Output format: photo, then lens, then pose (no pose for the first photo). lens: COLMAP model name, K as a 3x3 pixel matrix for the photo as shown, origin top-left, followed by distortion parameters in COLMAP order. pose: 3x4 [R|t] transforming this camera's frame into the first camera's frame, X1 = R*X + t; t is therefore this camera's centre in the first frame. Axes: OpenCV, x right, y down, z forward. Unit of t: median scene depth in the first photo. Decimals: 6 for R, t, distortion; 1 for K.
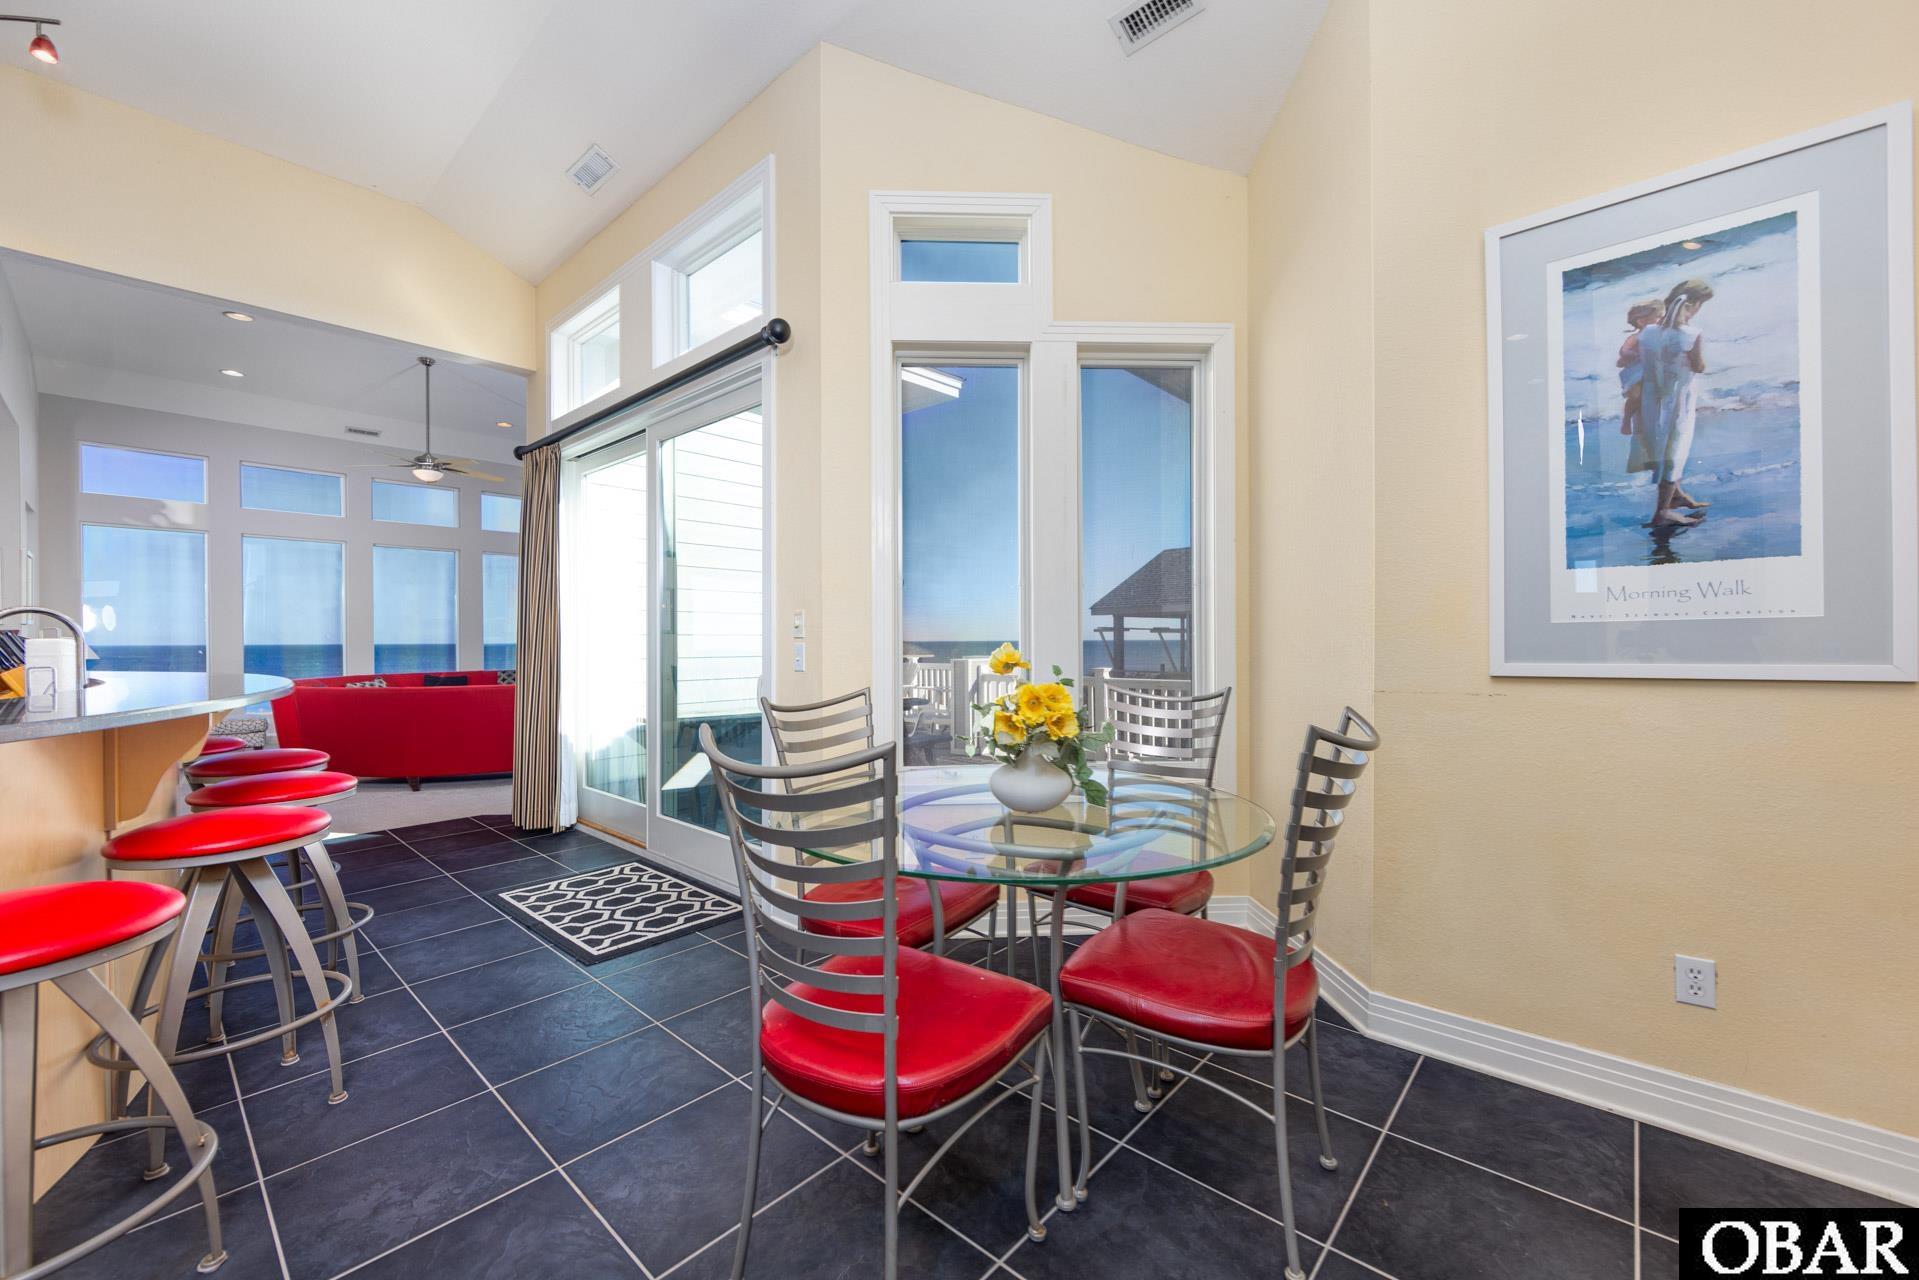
lens RADIAL K [[750.9, 0, 959.1], [0, 750.9, 634.5], [0, 0, 1]] dist [0.001781, 0.000826]
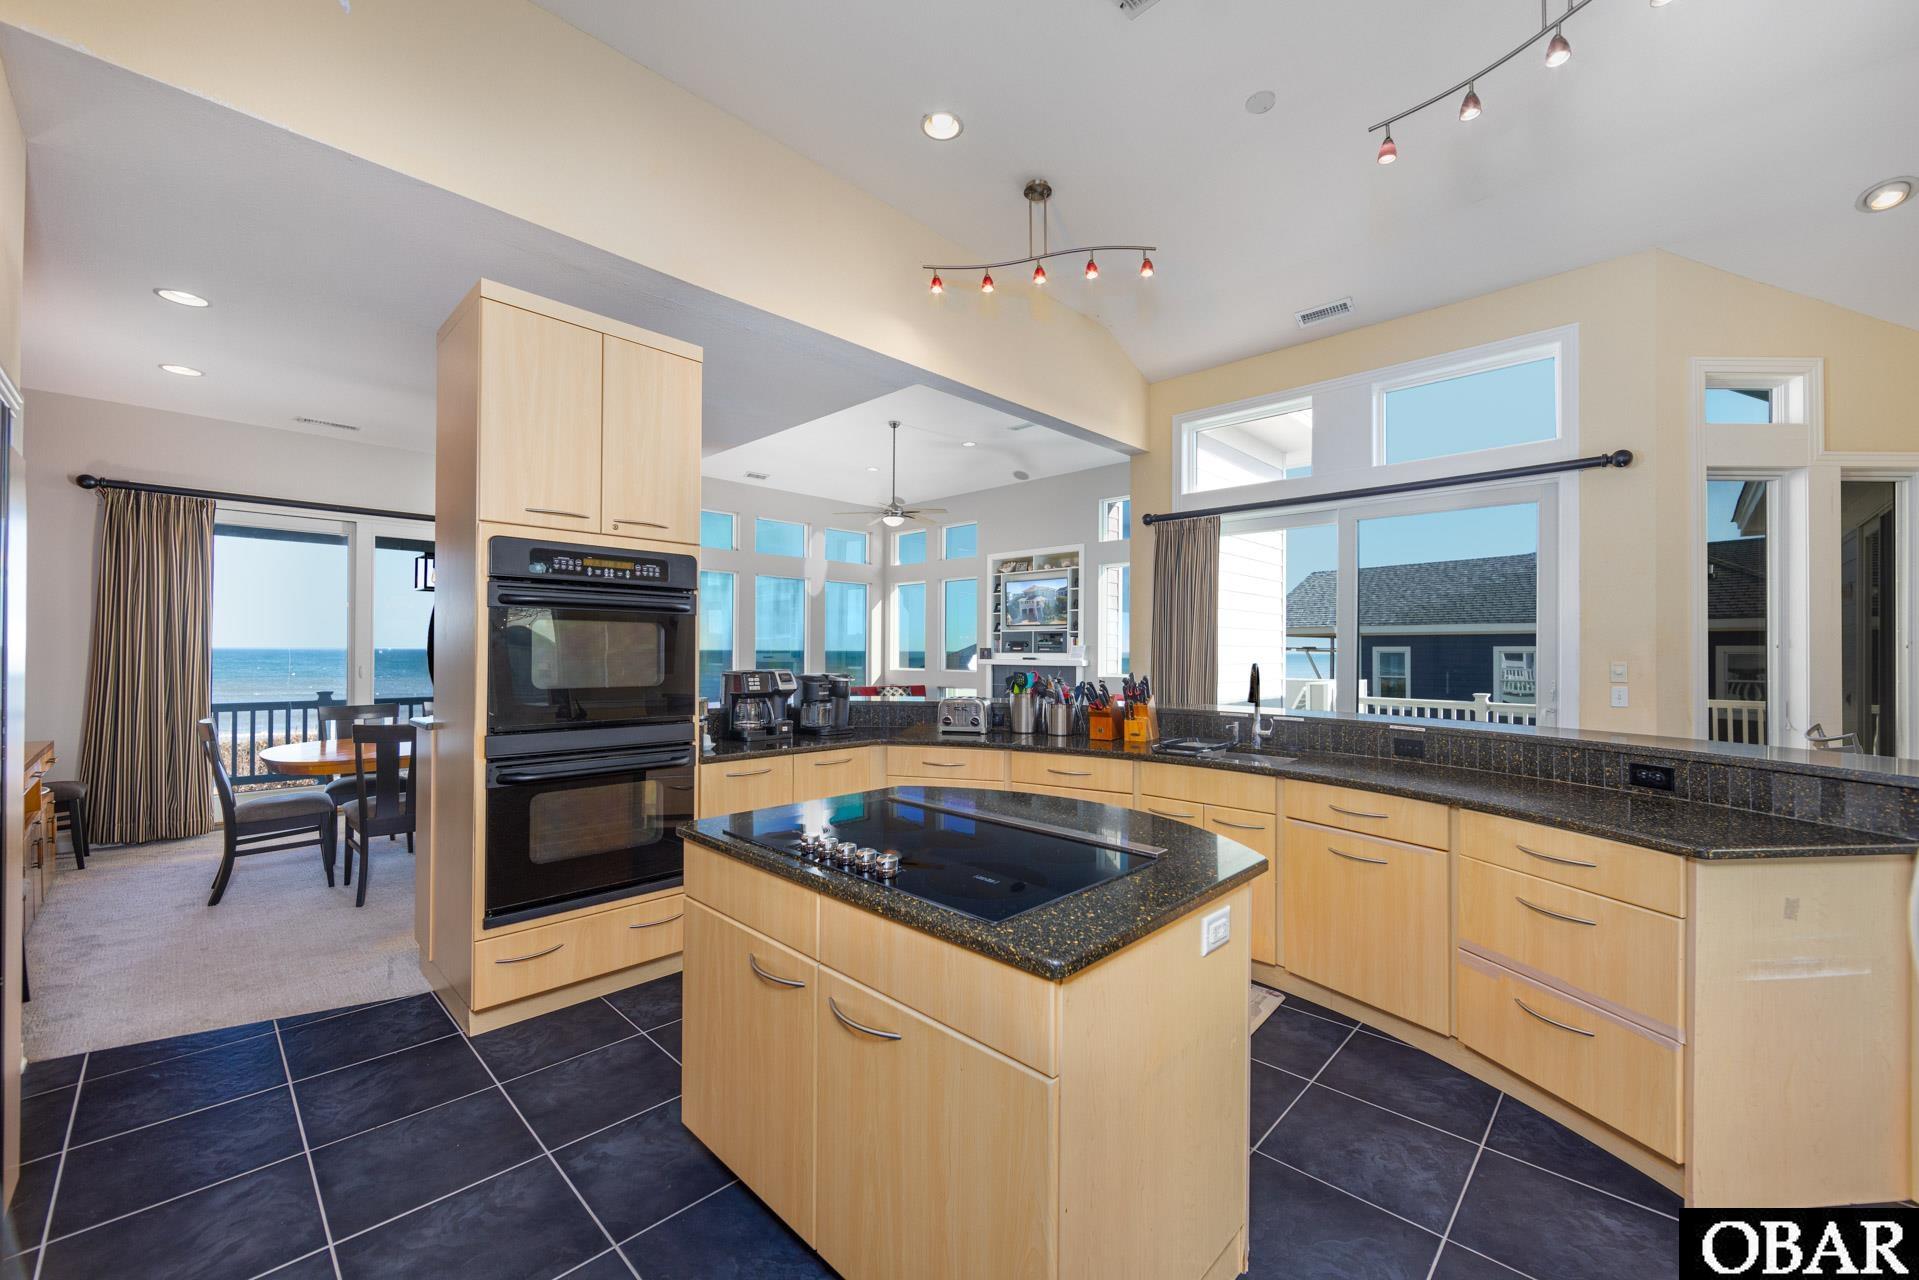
lens RADIAL K [[750.9, 0, 968.0], [0, 750.9, 645.4], [0, 0, 1]] dist [0.001781, 0.000826]
pose [[0.999531, 0.009578, -0.029072, -0.528707], [-0.009578, 0.999954, 0.000159, -0.020582], [0.029072, 0.000120, 0.999577, -0.150964]]
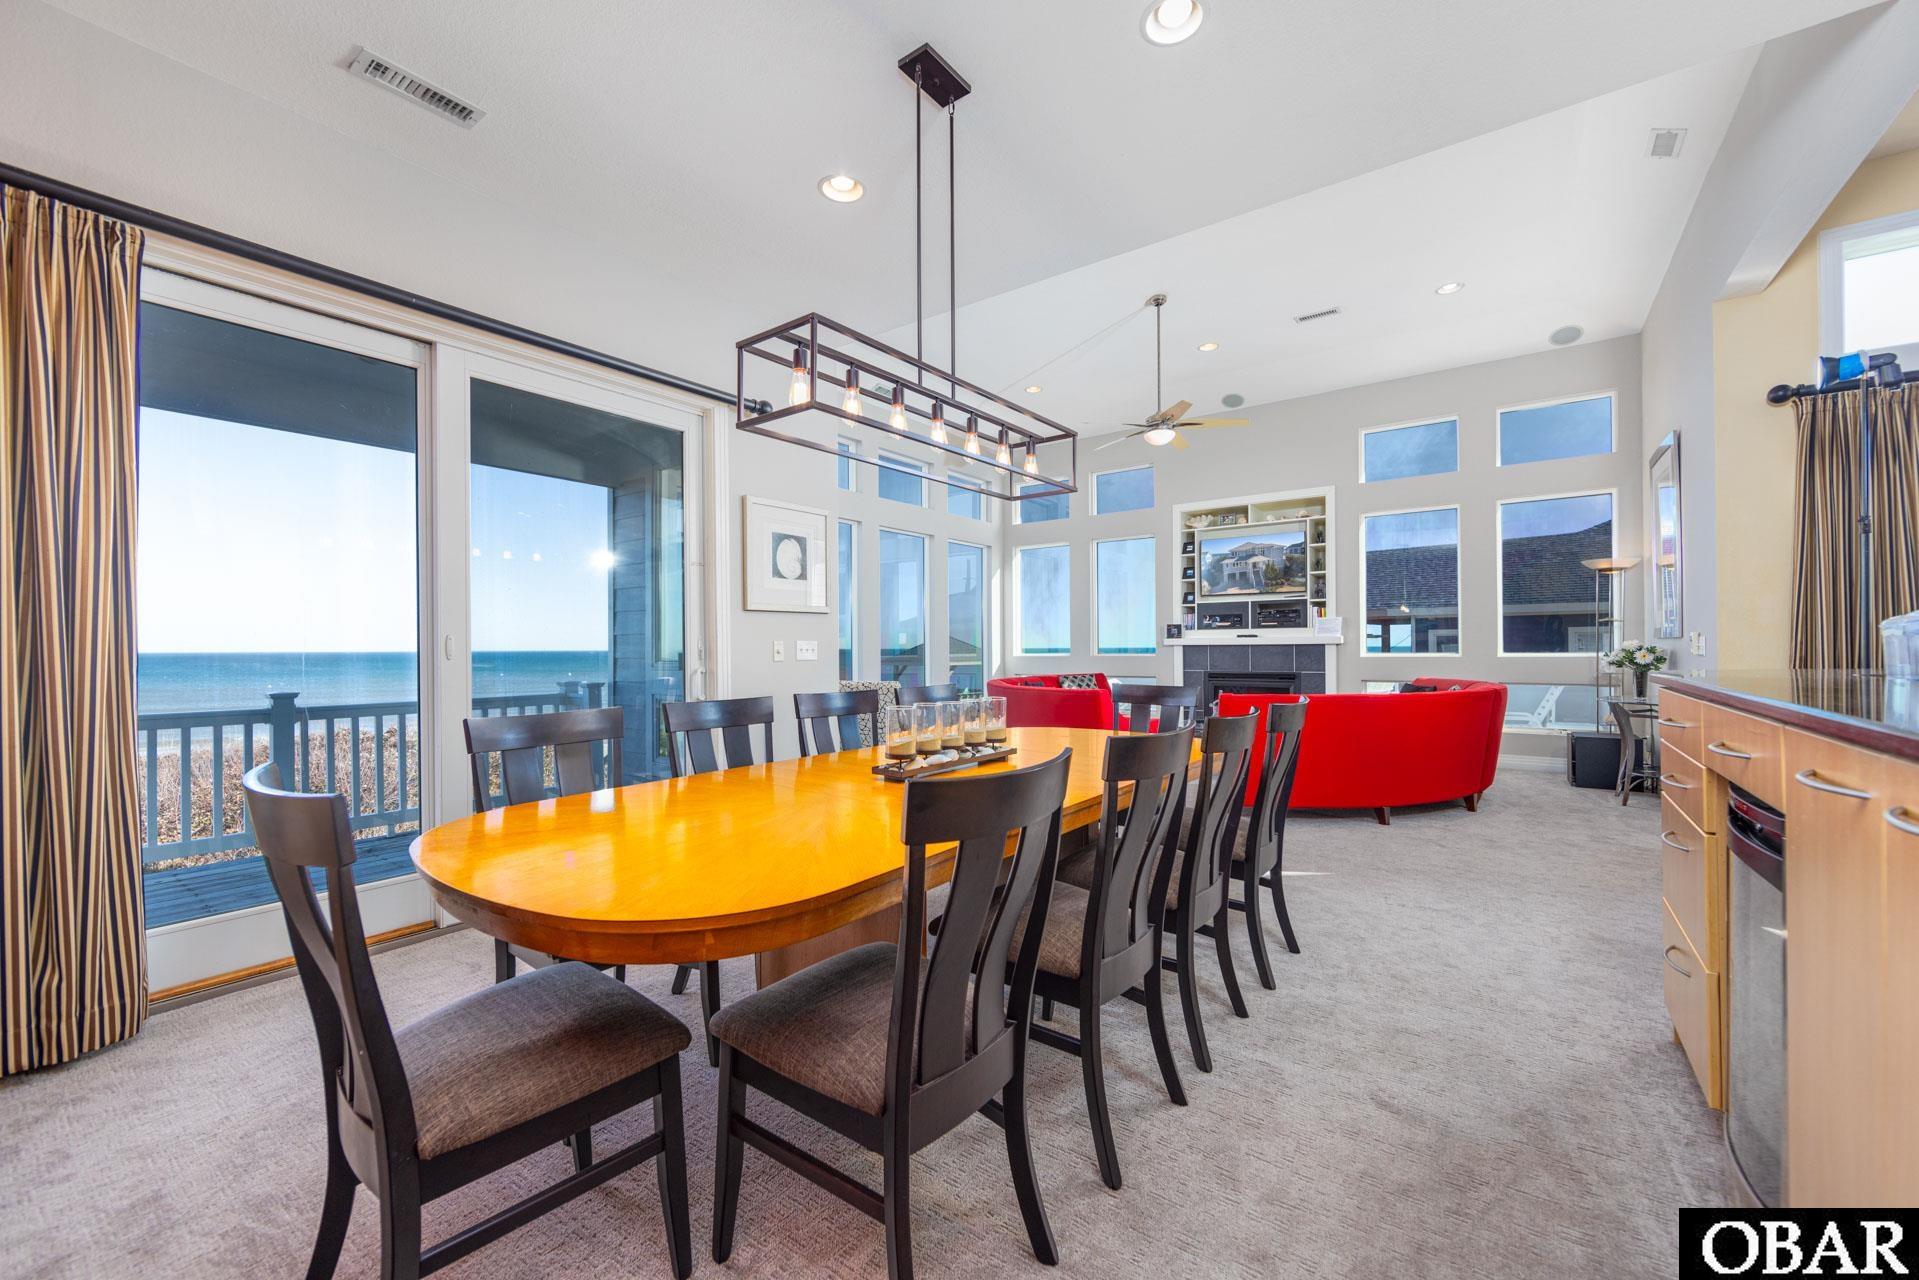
lens RADIAL K [[750.9, 0, 952.1], [0, 750.9, 651.5], [0, 0, 1]] dist [0.001781, 0.000826]
pose [[0.996379, -0.002982, 0.084975, -0.960811], [0.002007, 0.999931, 0.011552, 0.011159], [-0.085003, -0.011340, 0.996316, 0.184915]]
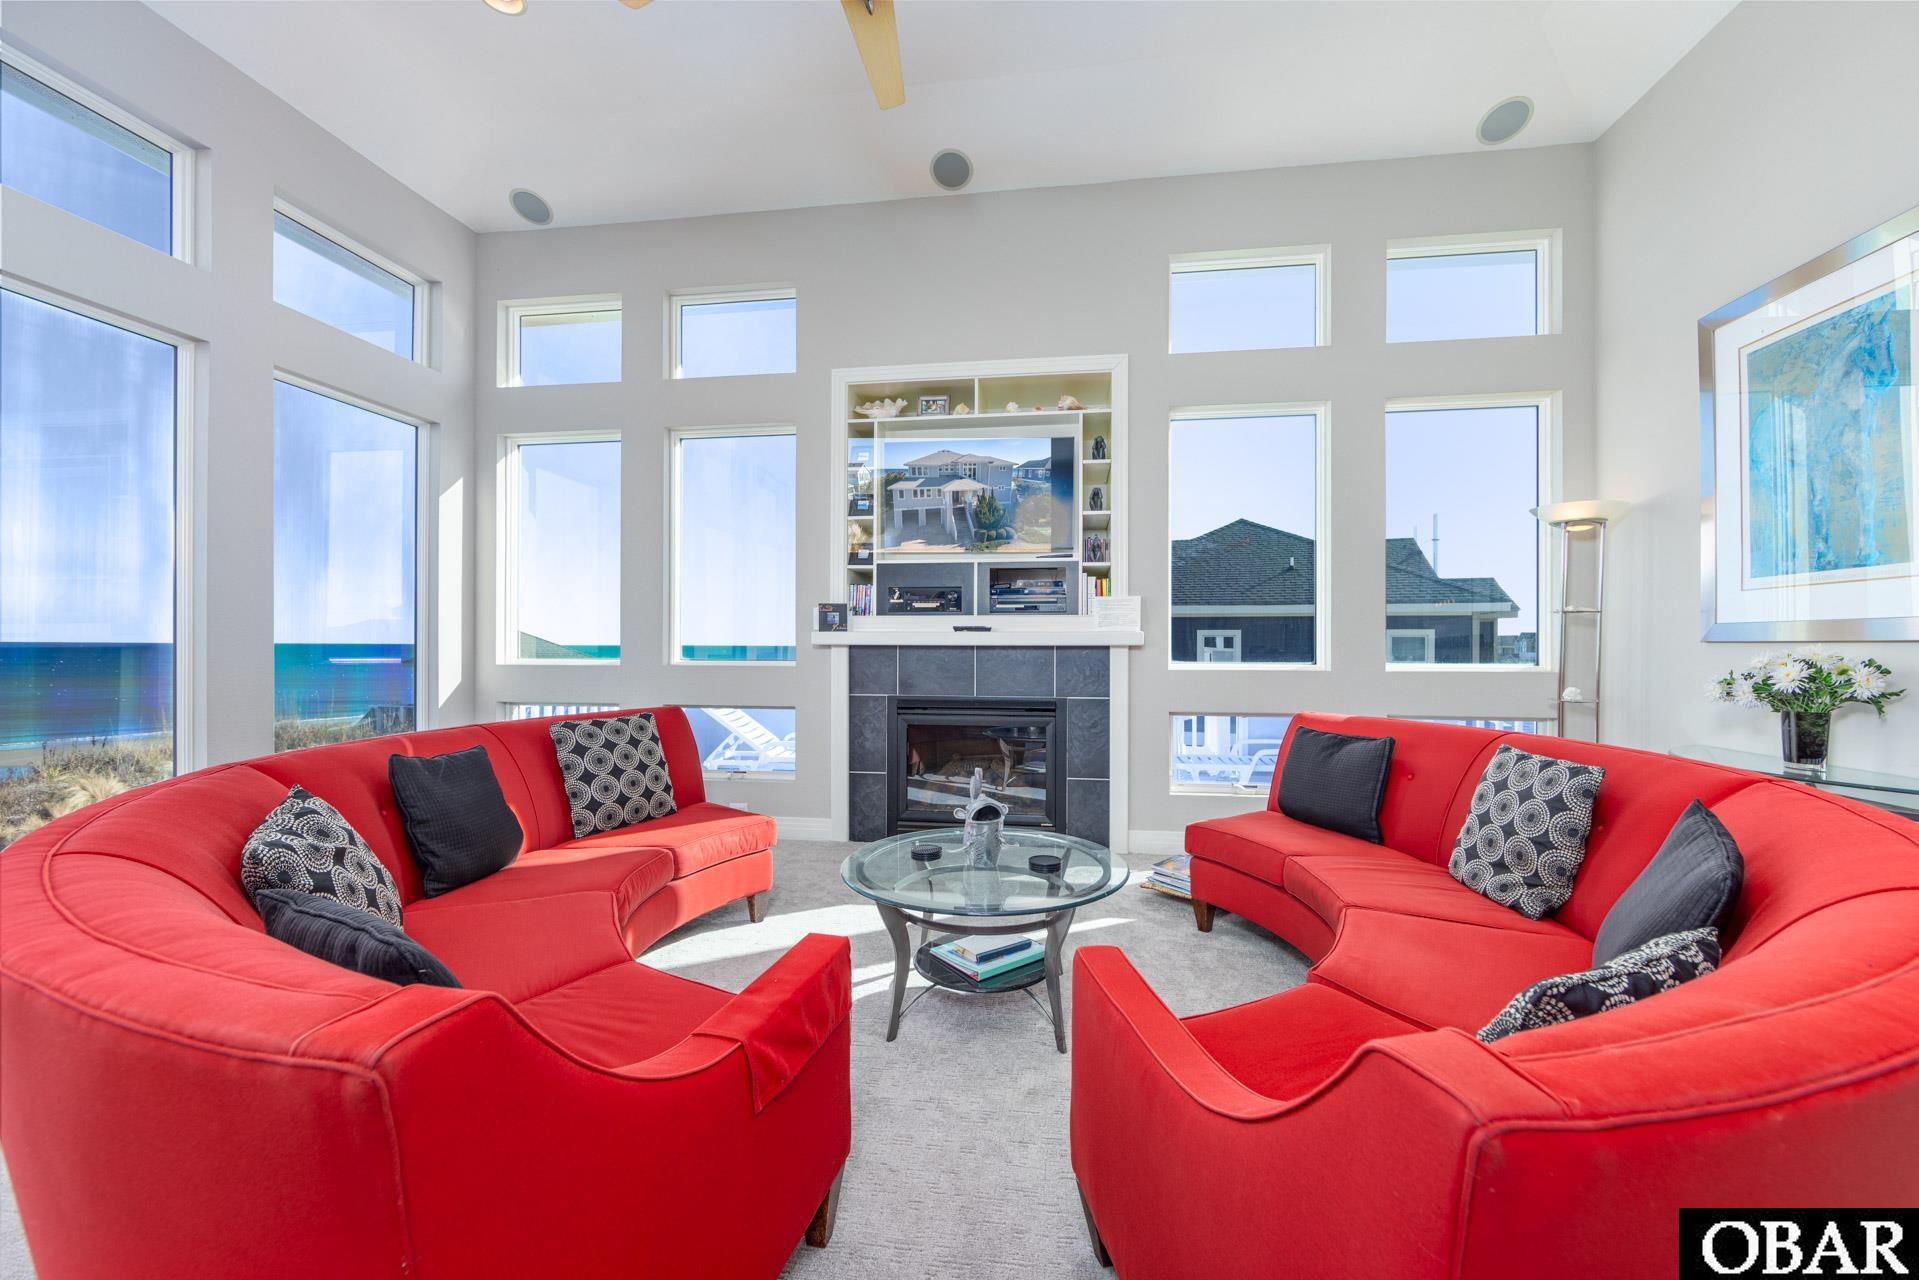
lens RADIAL K [[750.9, 0, 950.4], [0, 750.9, 643.4], [0, 0, 1]] dist [0.001781, 0.000826]
pose [[0.834962, 0.009538, 0.550225, -0.771739], [-0.011309, 0.999936, -0.000172, 0.013221], [-0.550191, -0.006079, 0.835017, 0.753418]]
